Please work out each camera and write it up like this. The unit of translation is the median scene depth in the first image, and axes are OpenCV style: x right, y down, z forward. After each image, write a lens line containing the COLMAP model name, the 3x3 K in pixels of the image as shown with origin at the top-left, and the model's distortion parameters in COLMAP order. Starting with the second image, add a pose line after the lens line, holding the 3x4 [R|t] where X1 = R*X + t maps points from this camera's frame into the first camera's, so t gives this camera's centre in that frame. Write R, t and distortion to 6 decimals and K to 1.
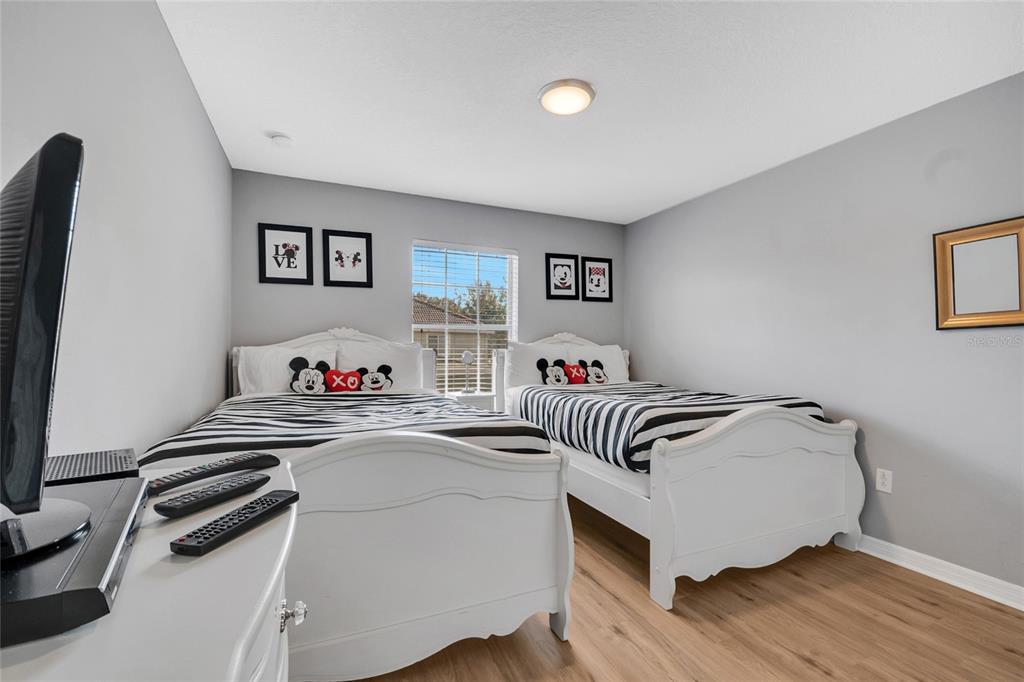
lens RADIAL K [[453.1, 0, 516.6], [0, 453.1, 349.9], [0, 0, 1]] dist [0.001554, -0.014178]
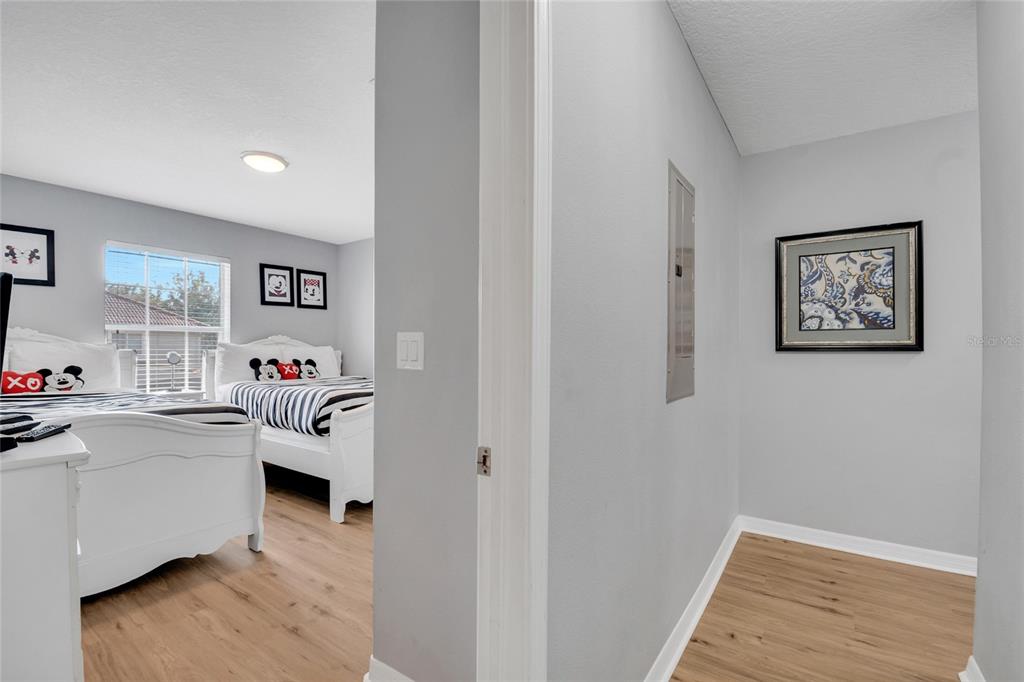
lens RADIAL K [[453.1, 0, 516.6], [0, 453.1, 349.9], [0, 0, 1]] dist [0.001554, -0.014178]
pose [[0.854968, -0.001568, 0.518678, 0.030169], [0.002324, 0.999997, -0.000808, 0.001200], [-0.518675, 0.001897, 0.854969, -0.317633]]
